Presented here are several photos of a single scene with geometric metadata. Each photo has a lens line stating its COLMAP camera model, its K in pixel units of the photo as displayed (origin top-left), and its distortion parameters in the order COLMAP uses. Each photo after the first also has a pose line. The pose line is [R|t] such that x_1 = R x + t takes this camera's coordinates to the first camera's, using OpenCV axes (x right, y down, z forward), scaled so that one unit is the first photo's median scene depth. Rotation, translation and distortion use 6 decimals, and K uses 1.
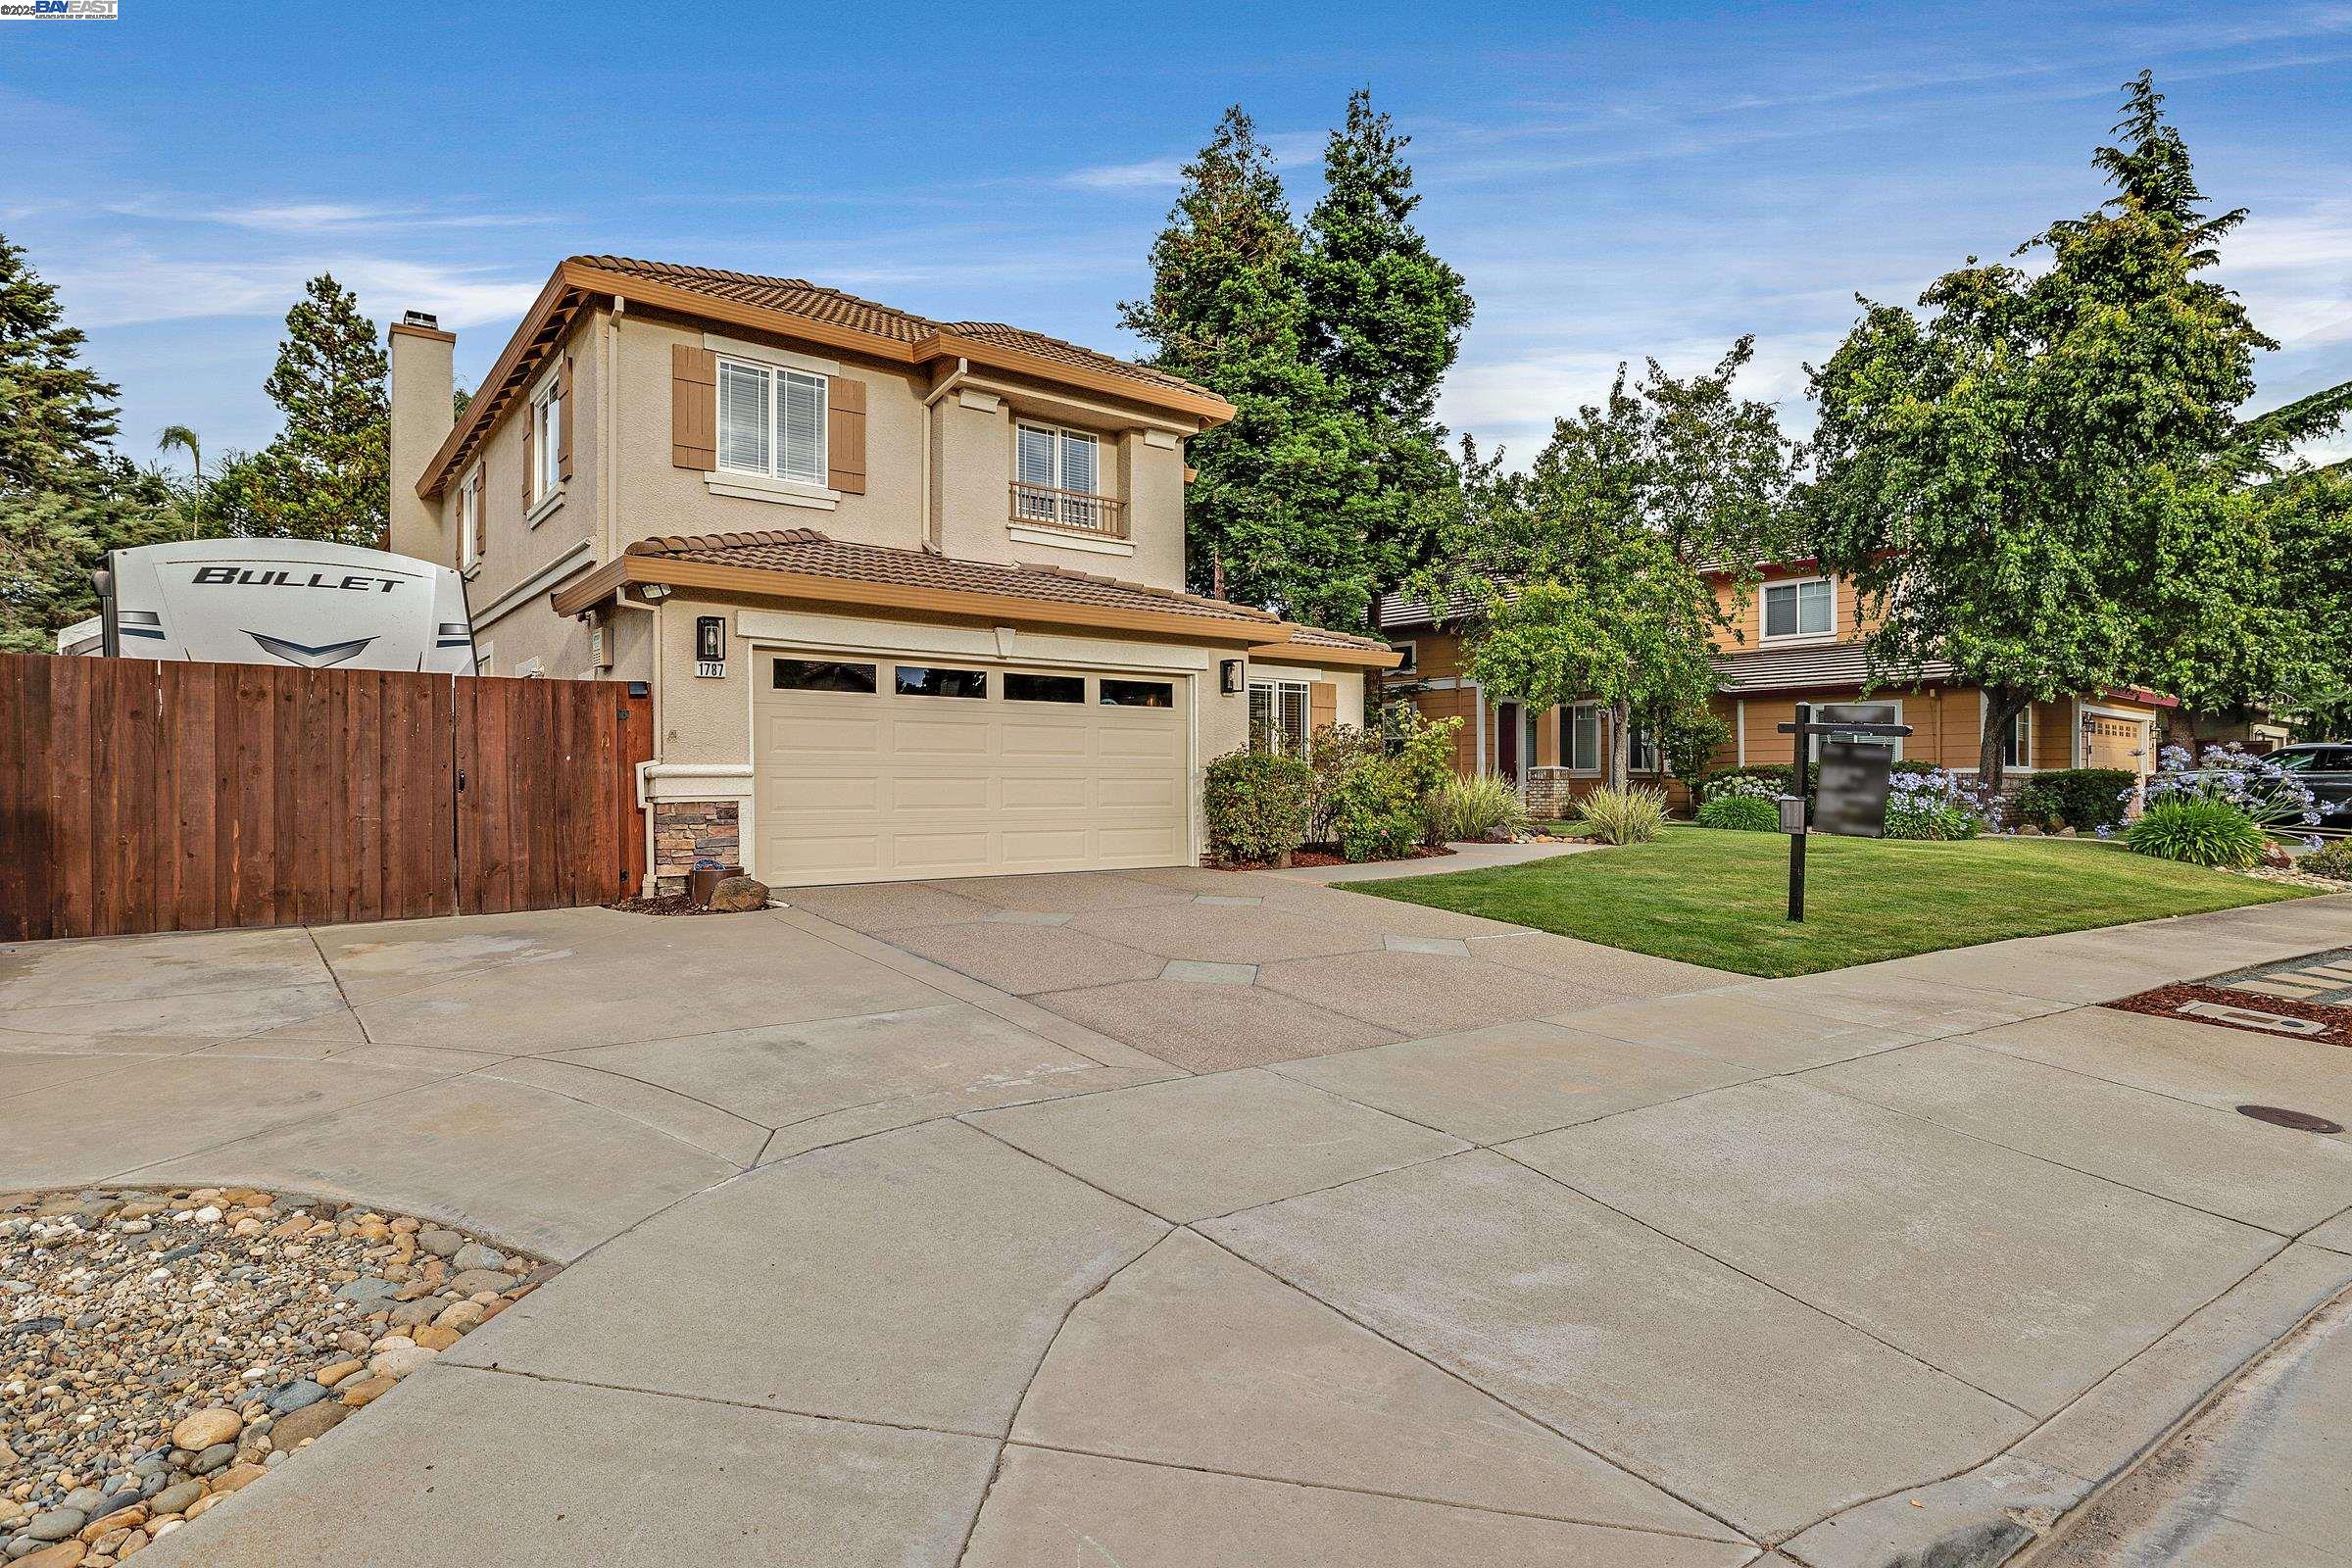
lens RADIAL K [[1262.9, 0, 1184.8], [0, 1262.9, 782.8], [0, 0, 1]] dist [-0.004339, -0.000250]
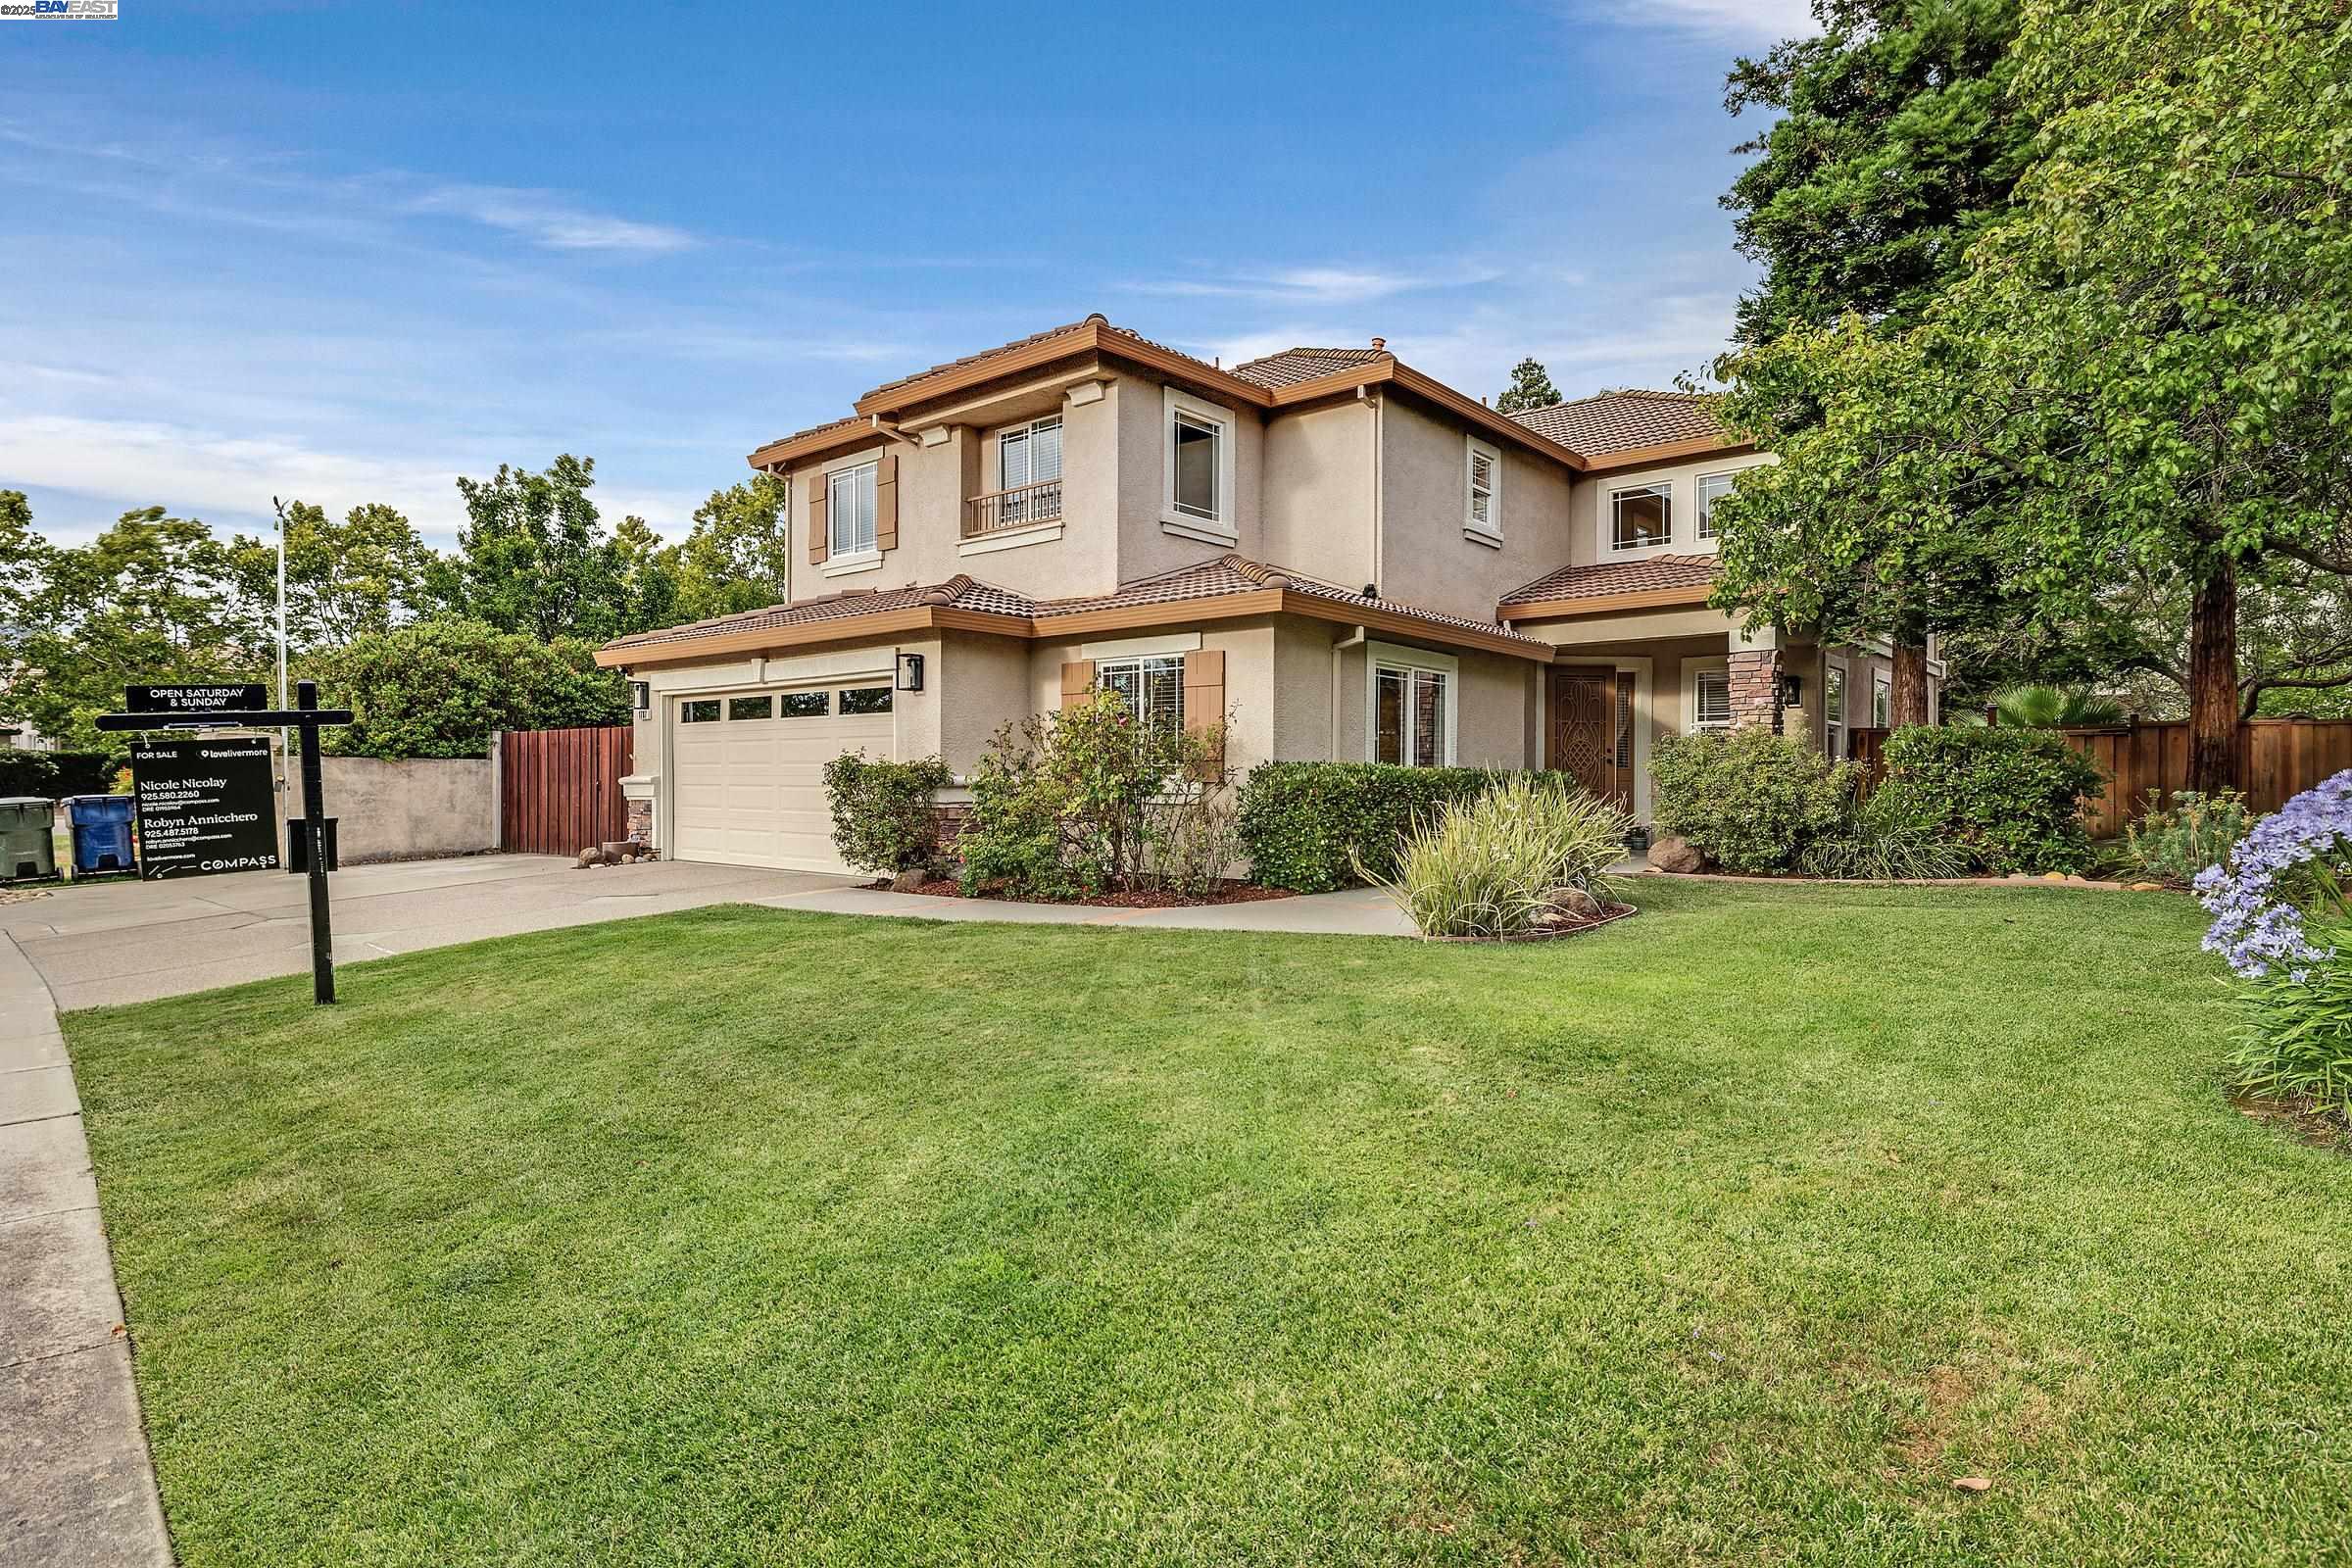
lens RADIAL K [[1262.9, 0, 1178.0], [0, 1262.9, 783.8], [0, 0, 1]] dist [-0.004339, -0.000250]
pose [[0.189699, 0.003297, -0.981837, 1.077051], [-0.002572, 0.999993, 0.002861, -0.009801], [0.981839, 0.001983, 0.189706, 1.147168]]
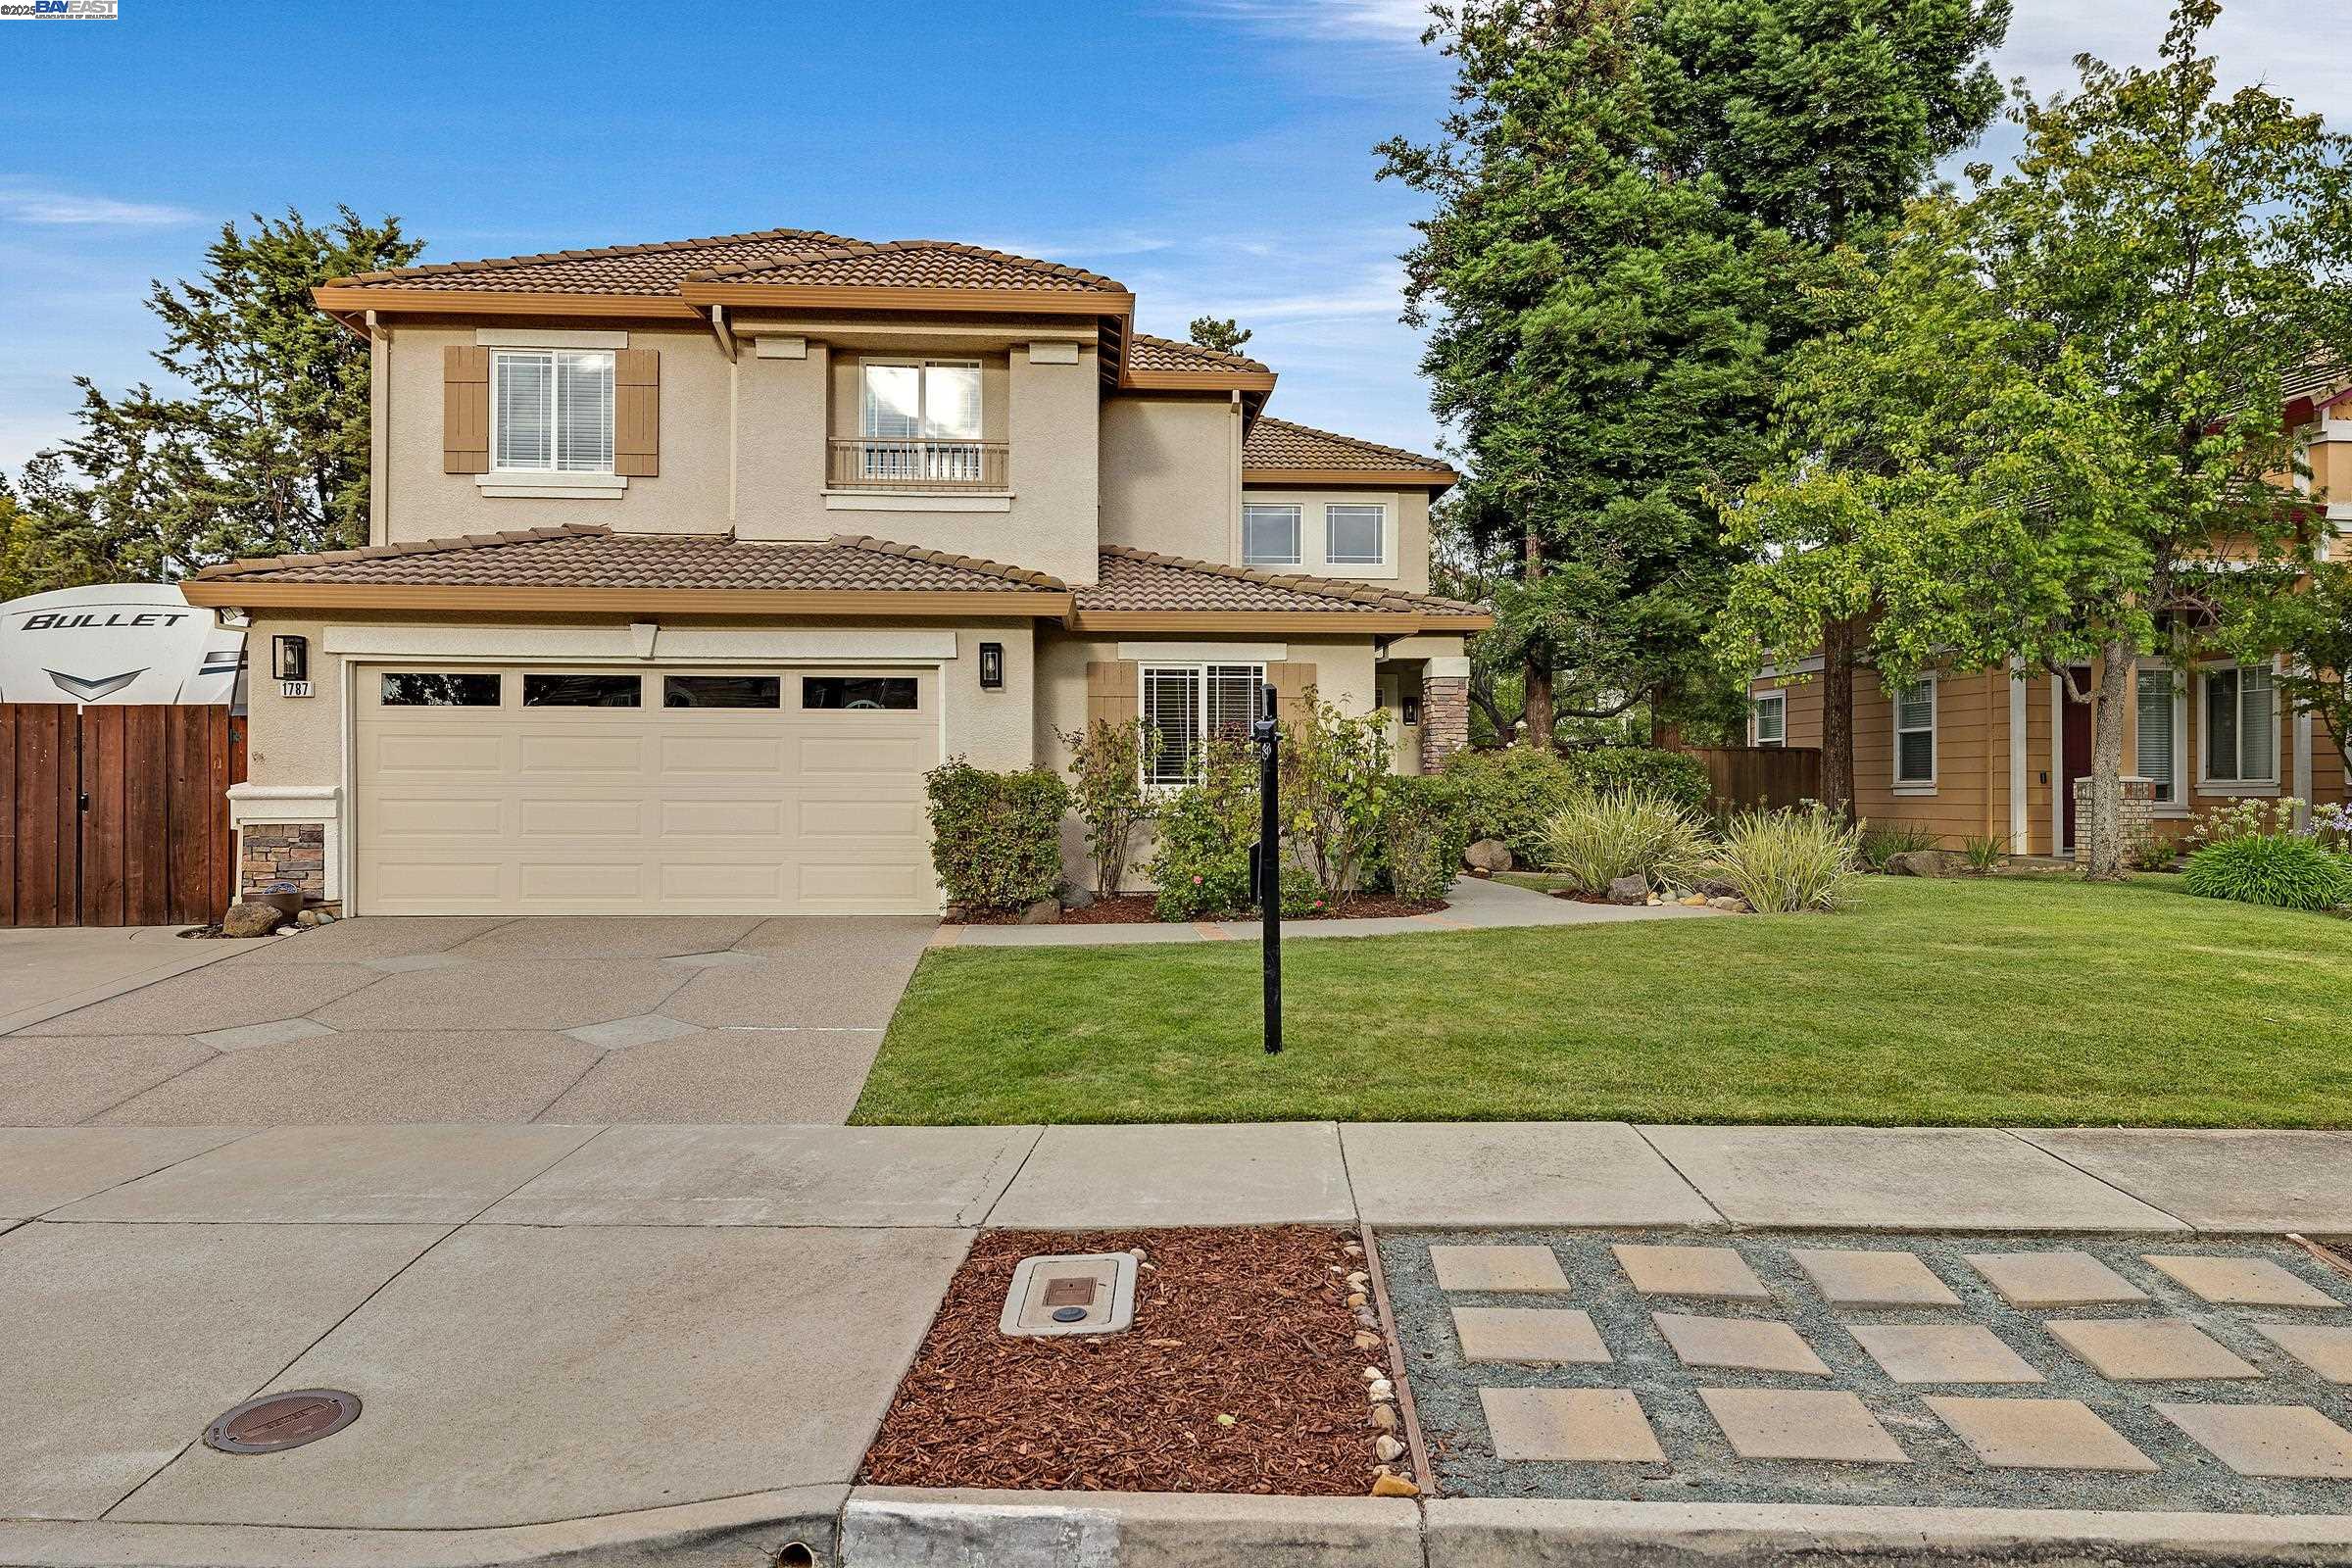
lens RADIAL K [[1659.3, 0, 1167.6], [0, 1659.3, 783.0], [0, 0, 1]] dist [-0.006749, 0.002290]
pose [[0.821341, 0.001582, -0.570435, 0.775556], [-0.003721, 0.999990, -0.002584, -0.013861], [0.570425, 0.004245, 0.821339, 0.280669]]
